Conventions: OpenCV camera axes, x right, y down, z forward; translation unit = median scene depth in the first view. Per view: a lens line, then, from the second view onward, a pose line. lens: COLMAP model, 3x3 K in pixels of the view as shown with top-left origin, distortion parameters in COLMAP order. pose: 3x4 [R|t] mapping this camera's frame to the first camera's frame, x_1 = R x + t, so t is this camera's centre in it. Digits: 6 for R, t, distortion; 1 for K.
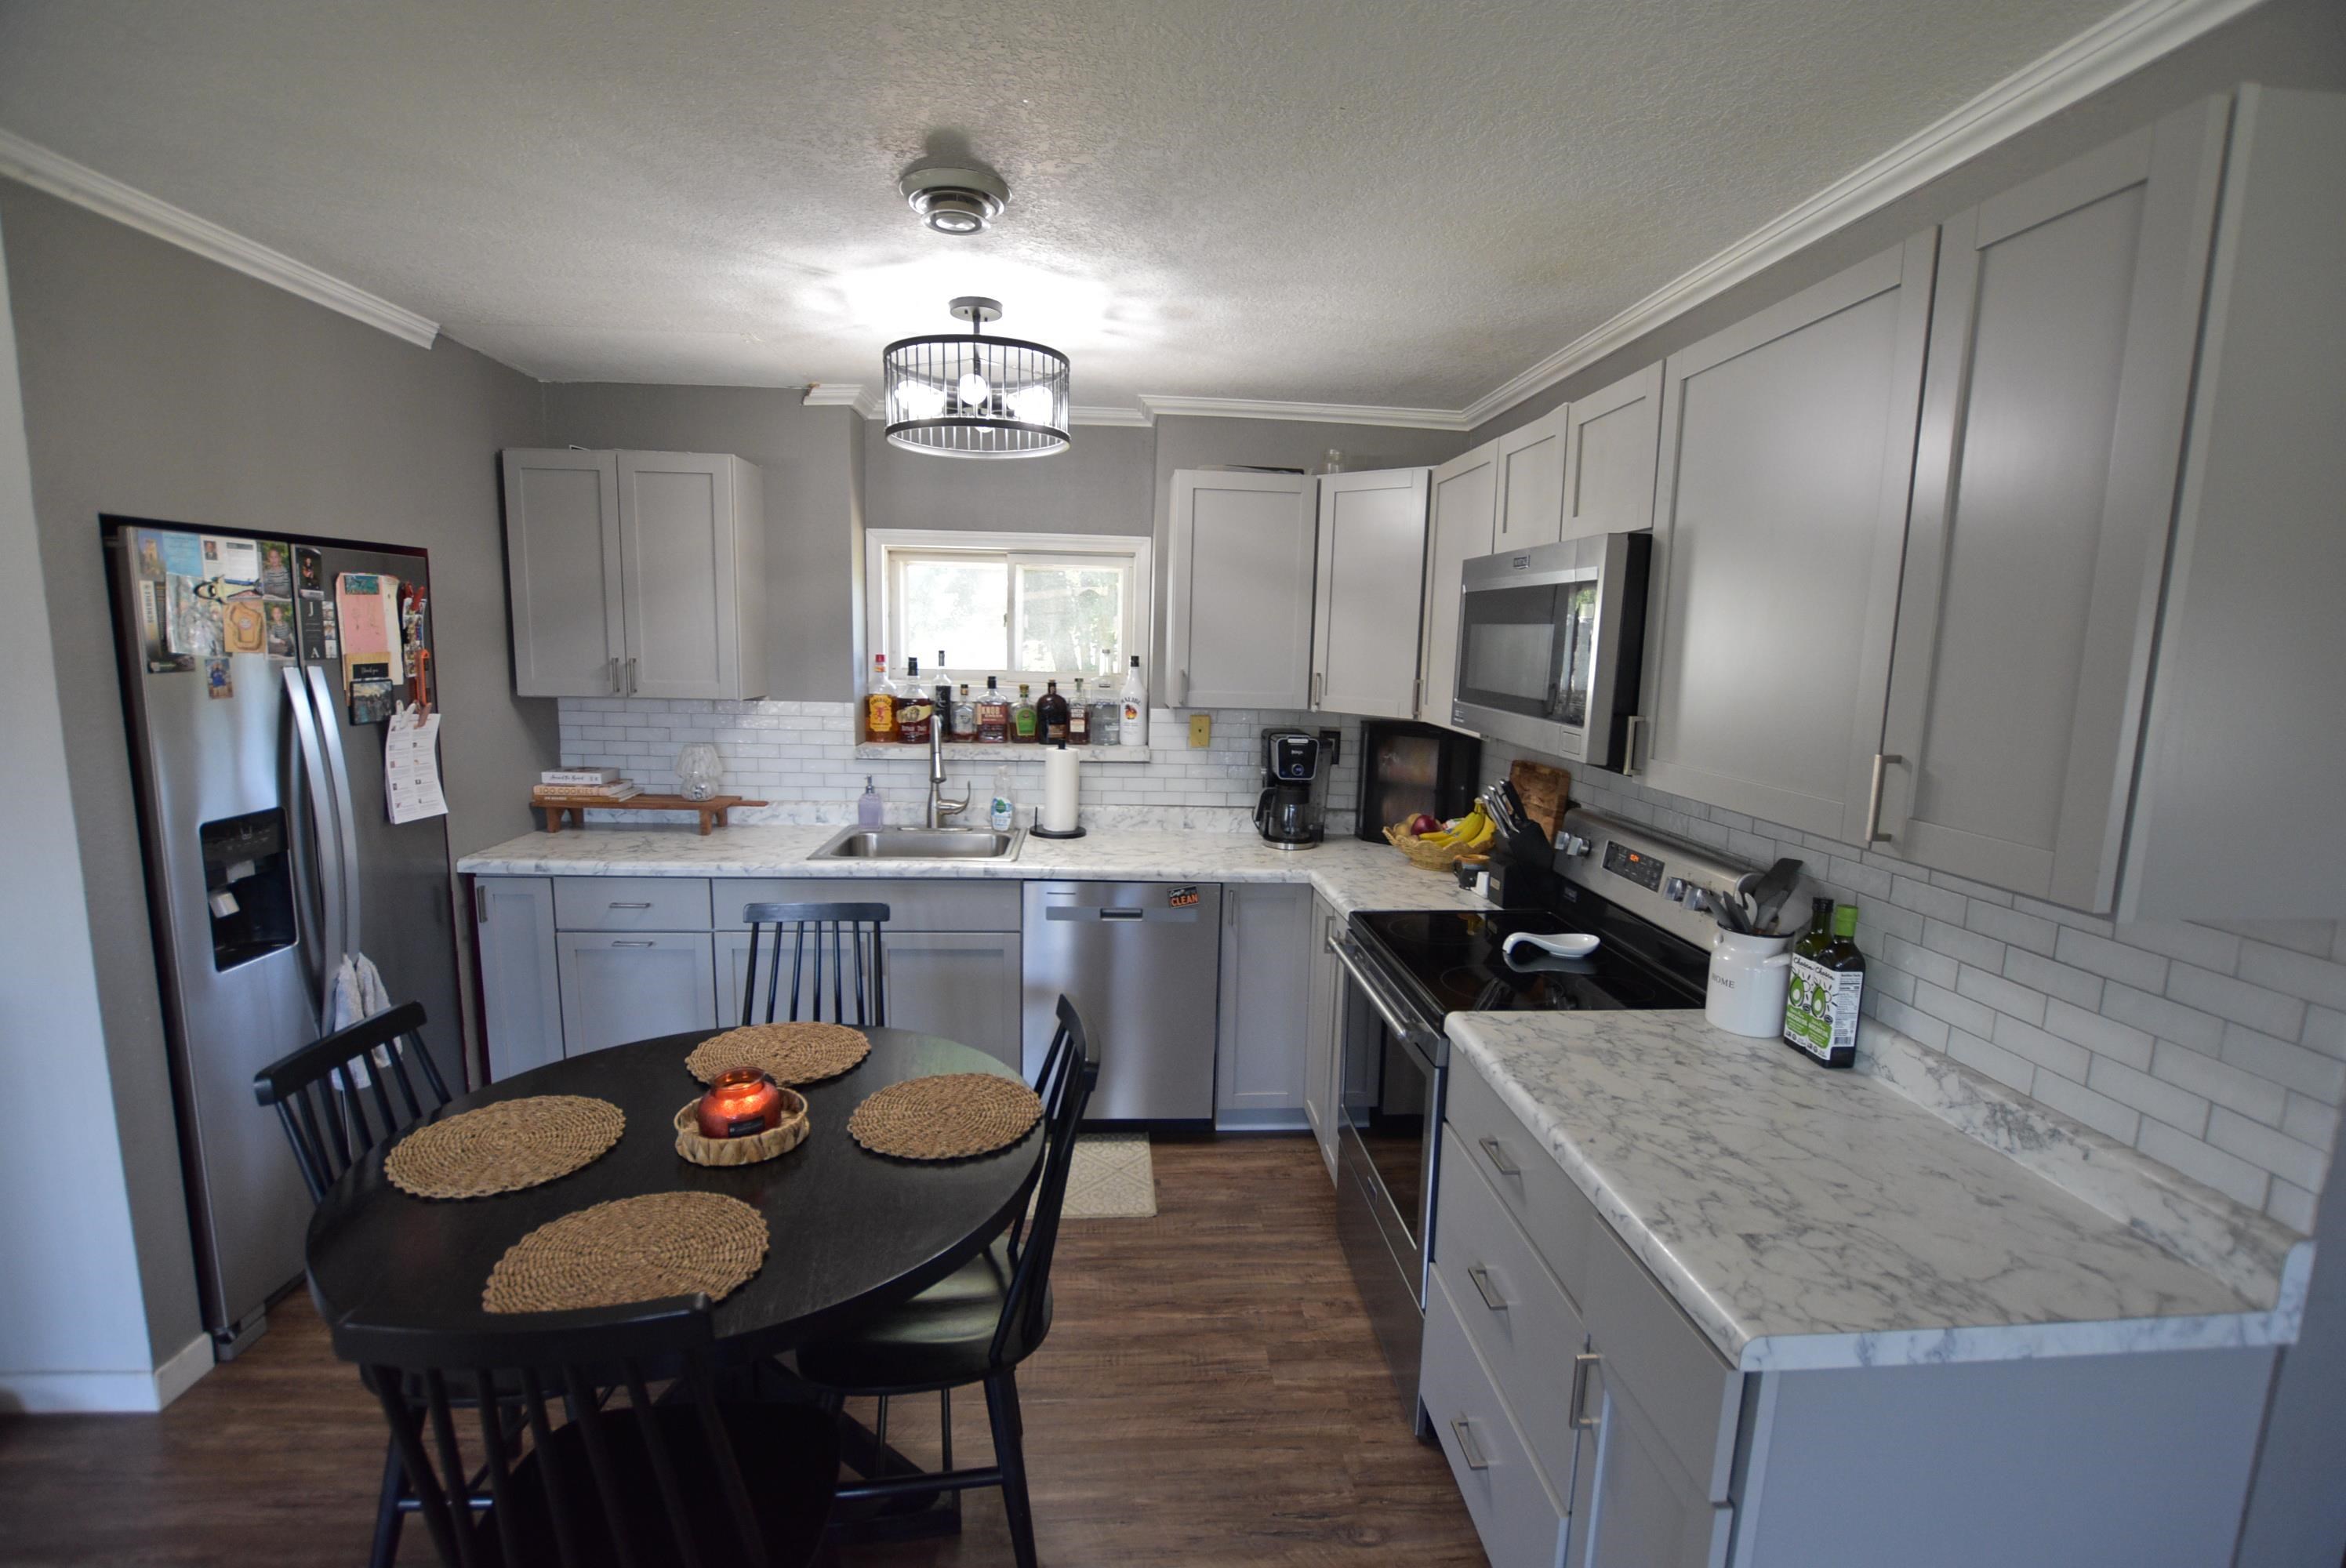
lens RADIAL K [[1039.7, 0, 1180.7], [0, 1039.7, 792.7], [0, 0, 1]] dist [-0.040352, 0.008389]
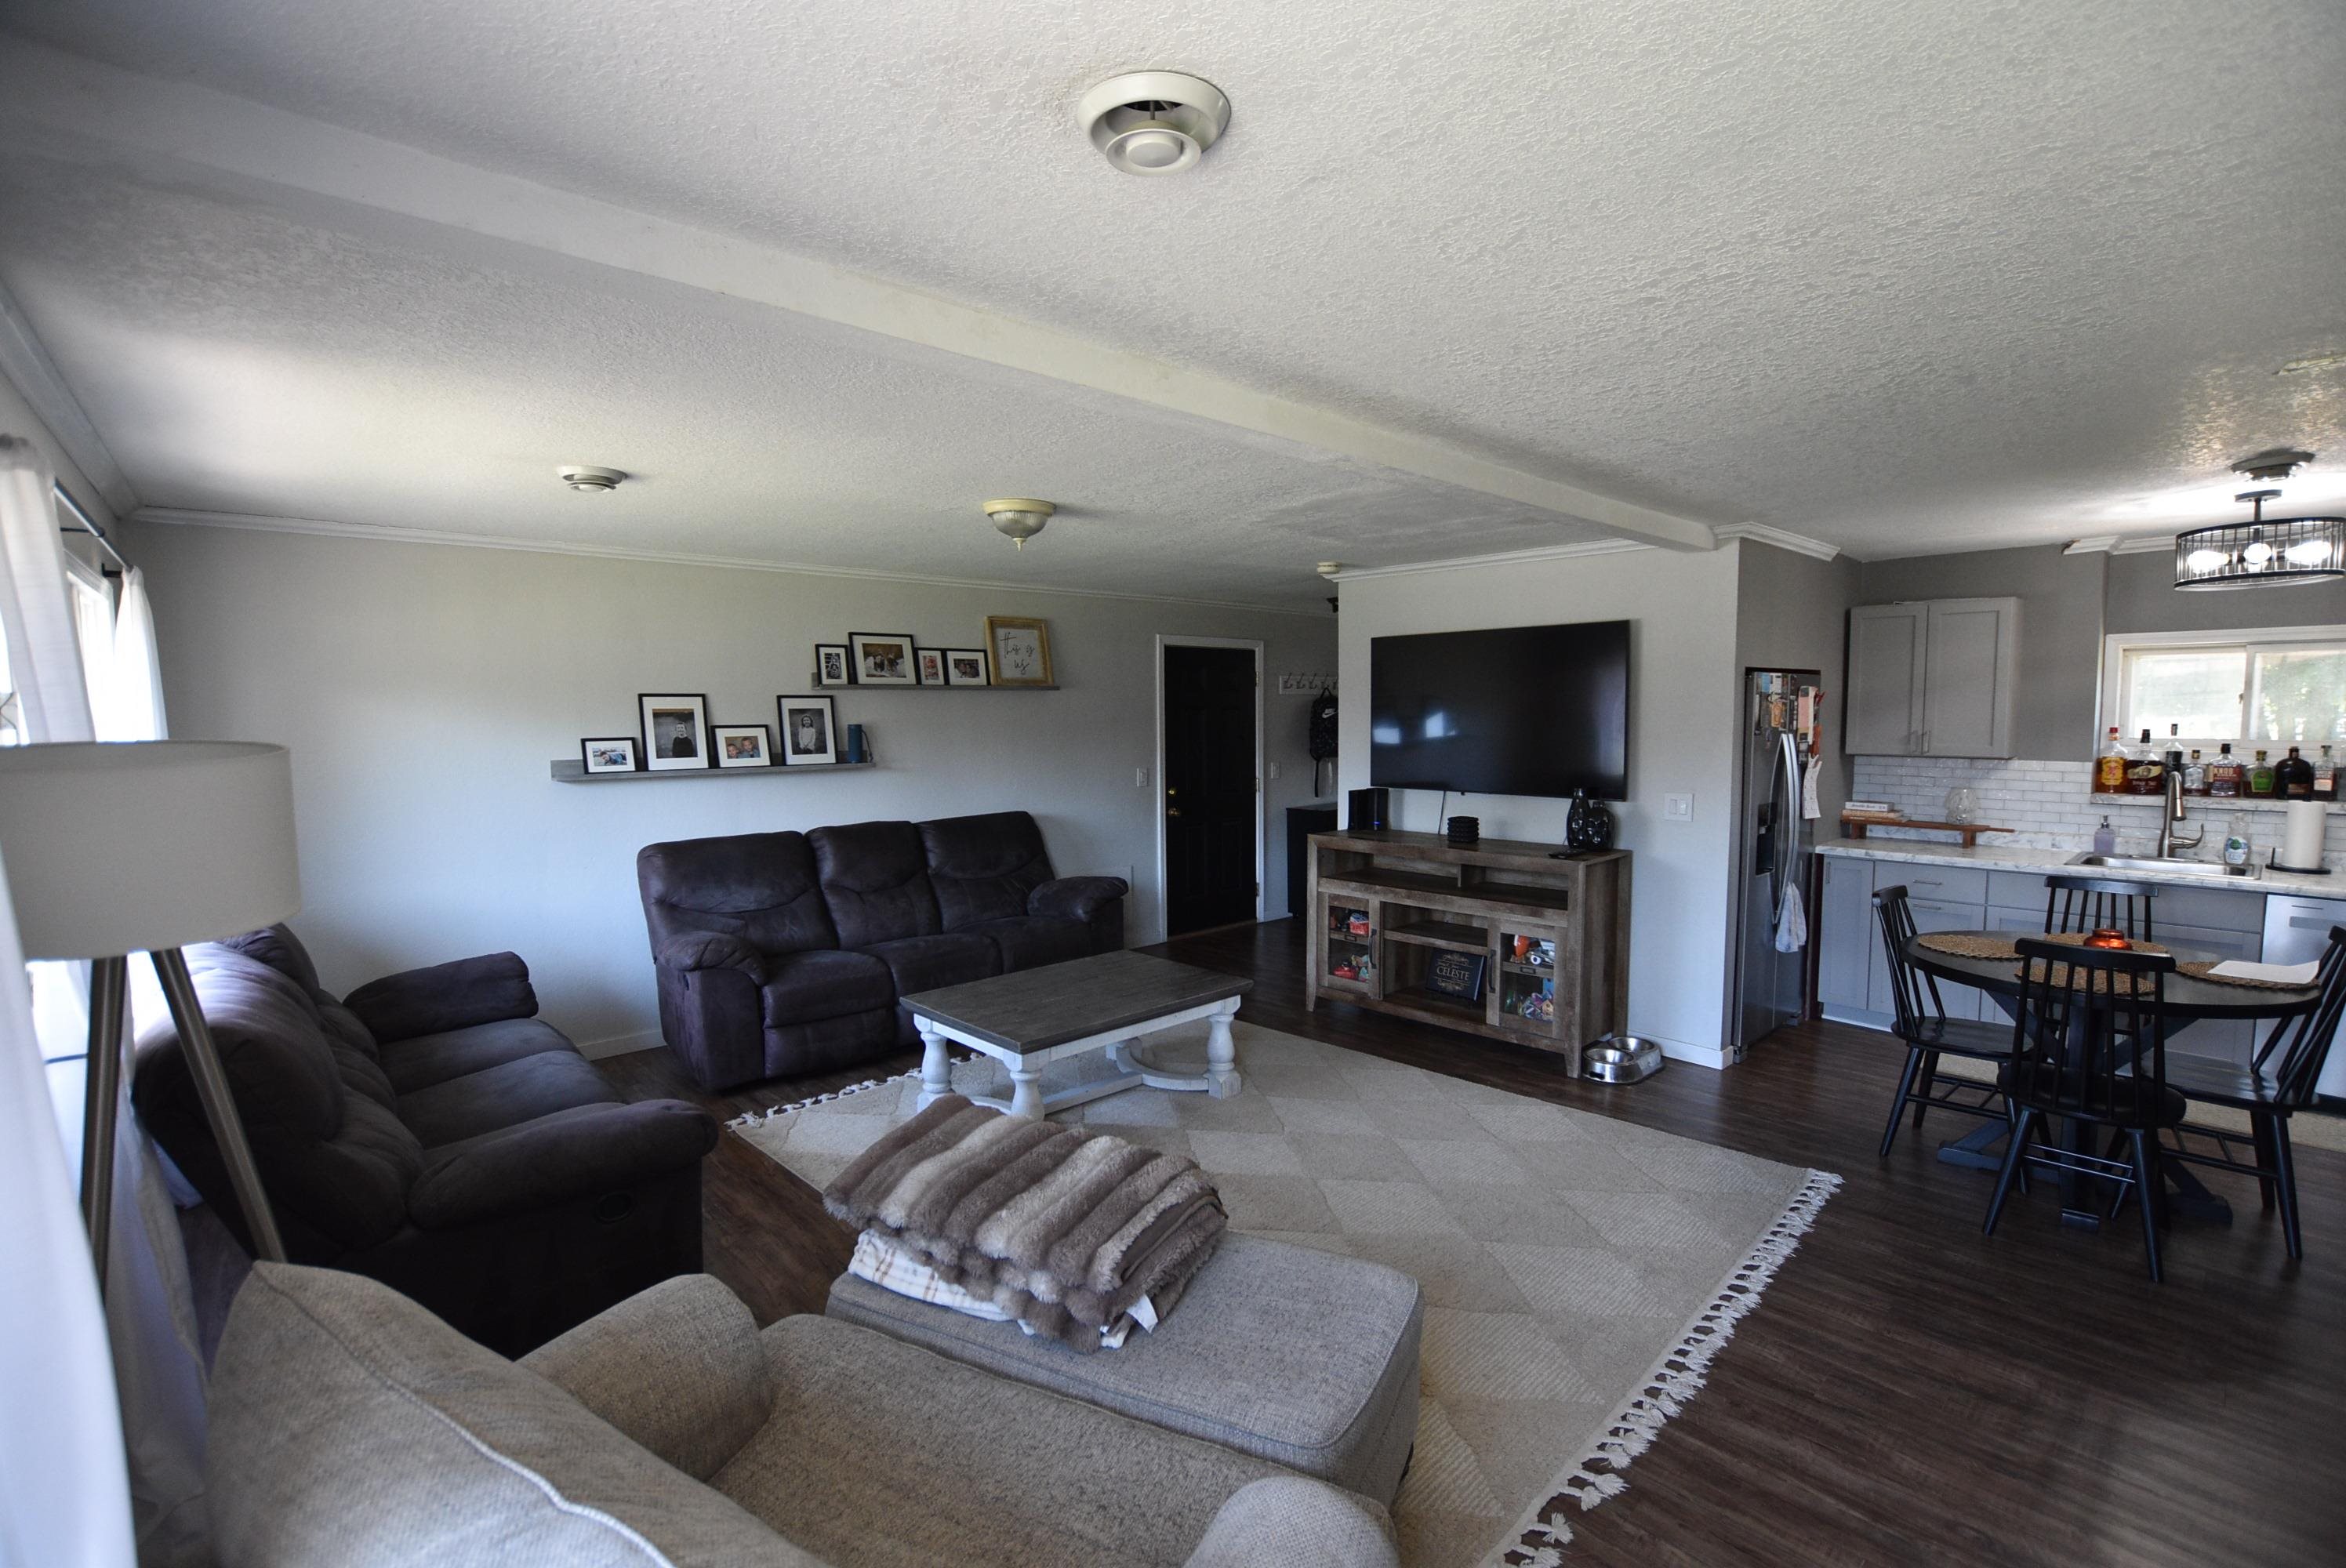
lens RADIAL K [[1039.7, 0, 1180.7], [0, 1039.7, 792.7], [0, 0, 1]] dist [-0.040352, 0.008389]
pose [[0.612031, 0.032104, -0.790182, 0.005453], [-0.096505, 0.994740, -0.034333, 0.115394], [0.784923, 0.097270, 0.611910, -0.762022]]
